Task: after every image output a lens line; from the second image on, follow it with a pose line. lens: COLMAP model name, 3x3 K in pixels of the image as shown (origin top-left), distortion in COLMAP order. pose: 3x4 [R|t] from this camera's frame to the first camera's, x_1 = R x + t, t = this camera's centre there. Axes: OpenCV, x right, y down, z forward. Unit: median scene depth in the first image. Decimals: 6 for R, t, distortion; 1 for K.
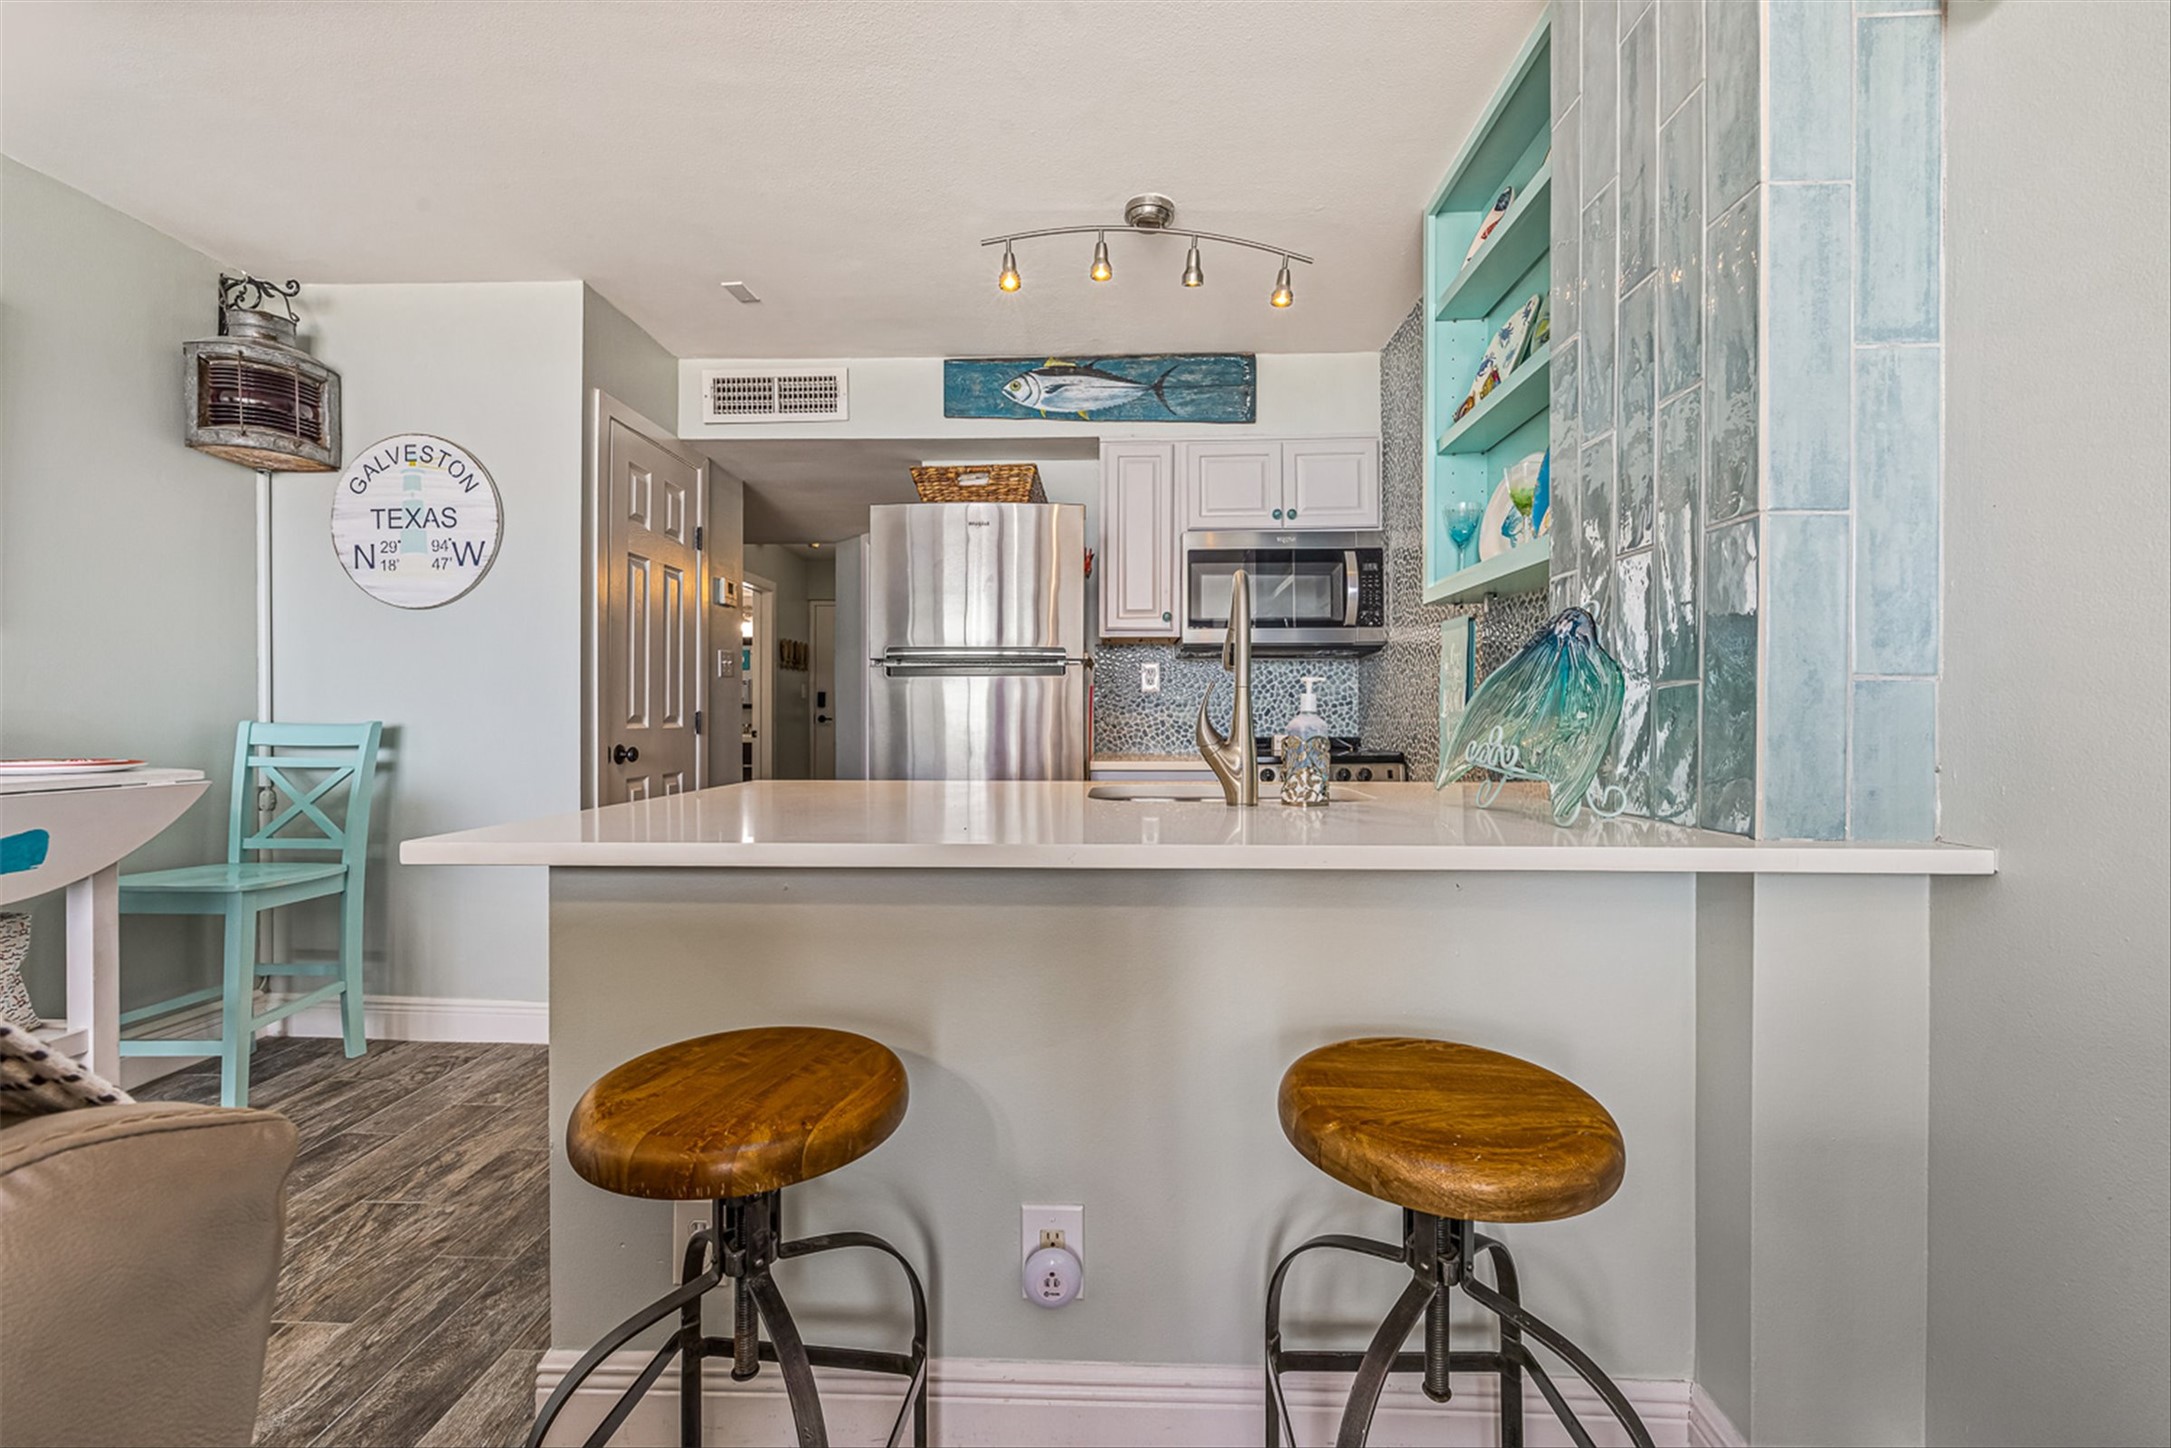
lens RADIAL K [[869.7, 0, 1083.0], [0, 869.7, 725.0], [0, 0, 1]] dist [-0.005137, 0.000971]
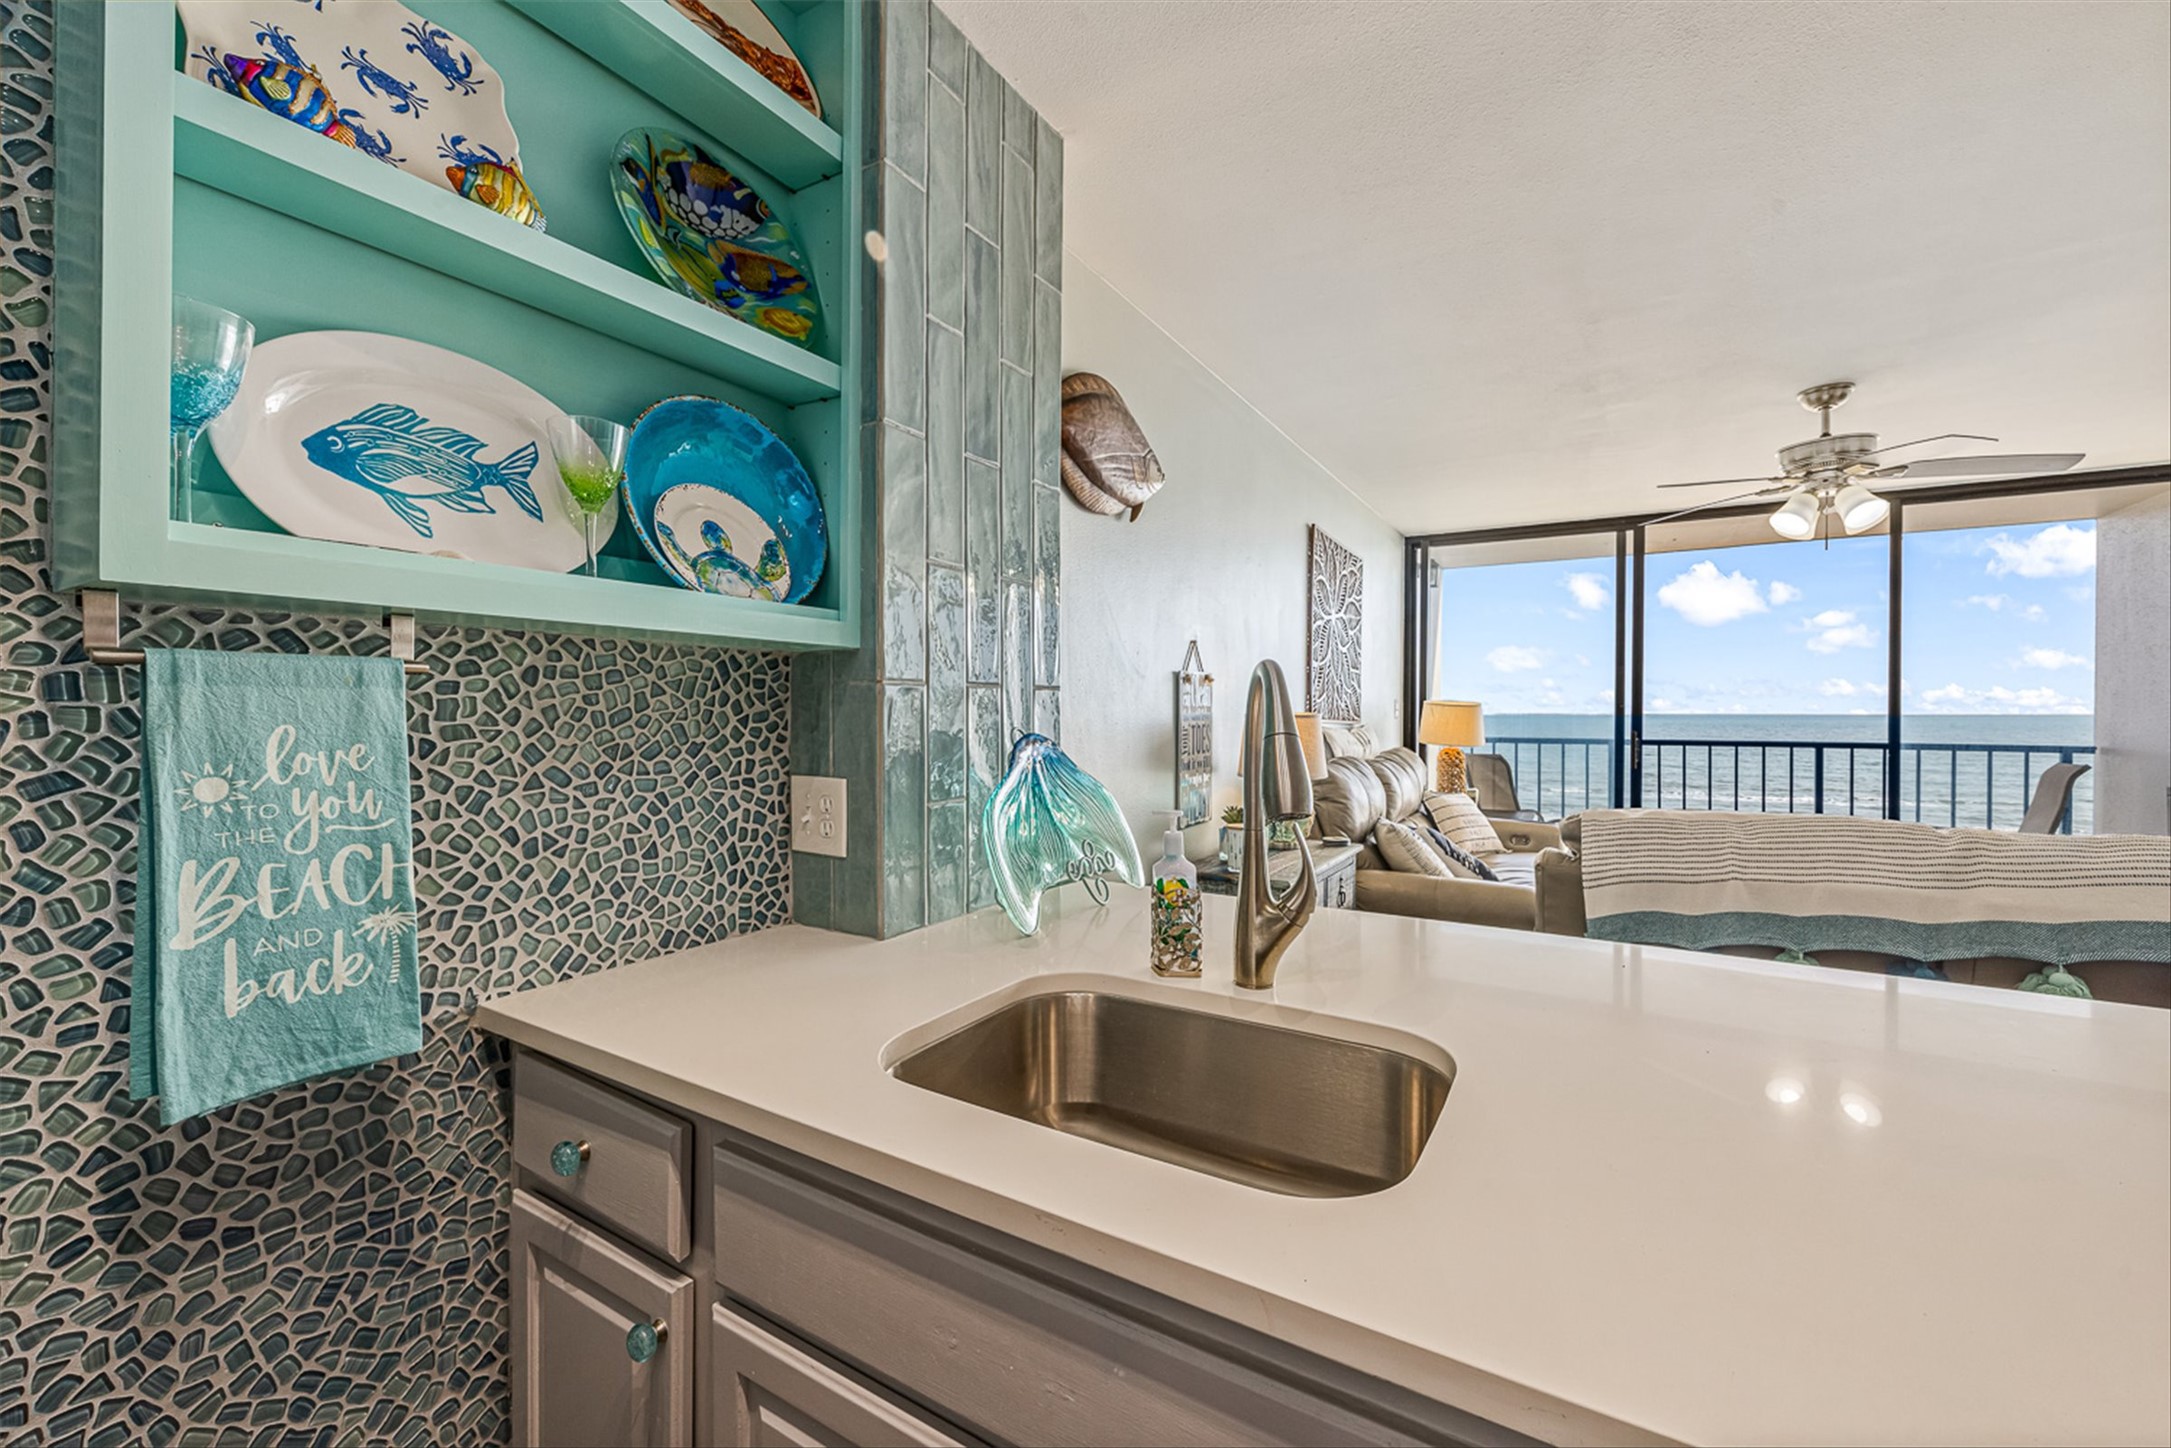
lens RADIAL K [[869.7, 0, 1081.4], [0, 869.7, 713.1], [0, 0, 1]] dist [-0.005137, 0.000971]
pose [[-0.875196, -0.003925, 0.483753, -0.022816], [0.002080, 0.999927, 0.011877, -0.071197], [-0.483765, 0.011401, -0.875124, 0.805553]]
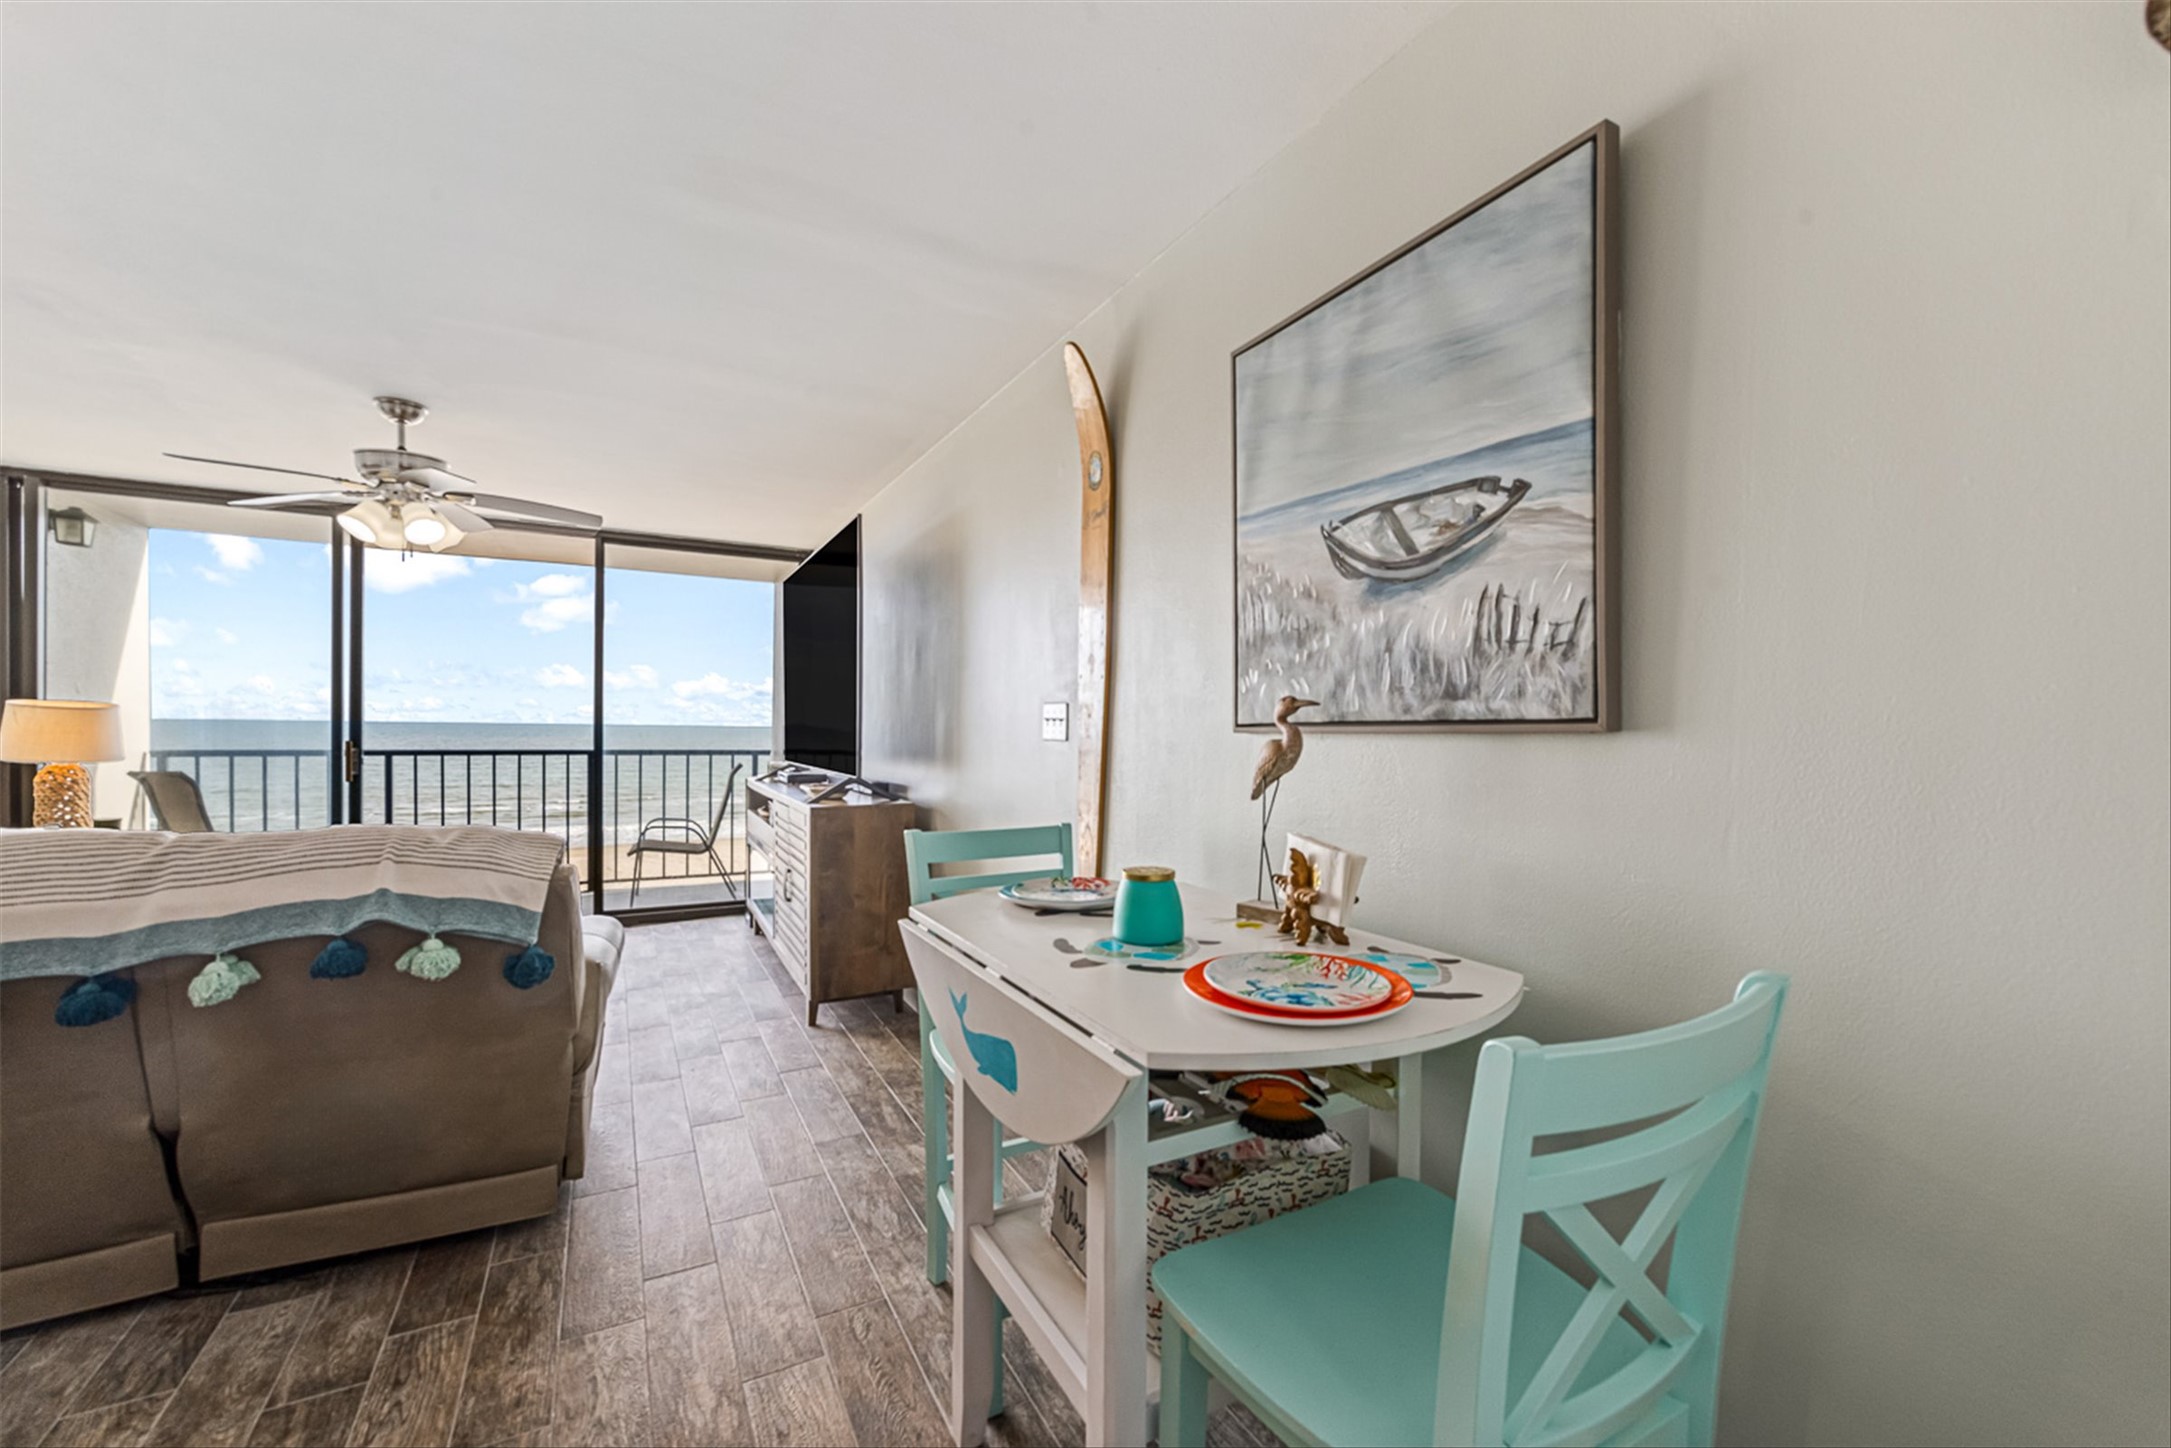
lens RADIAL K [[893.4, 0, 1103.1], [0, 893.4, 737.2], [0, 0, 1]] dist [0.003255, 0.000226]
pose [[-0.859474, -0.009089, -0.511098, -0.450957], [-0.020445, 0.999653, 0.016604, -0.073002], [0.510770, 0.024720, -0.859362, 0.846482]]
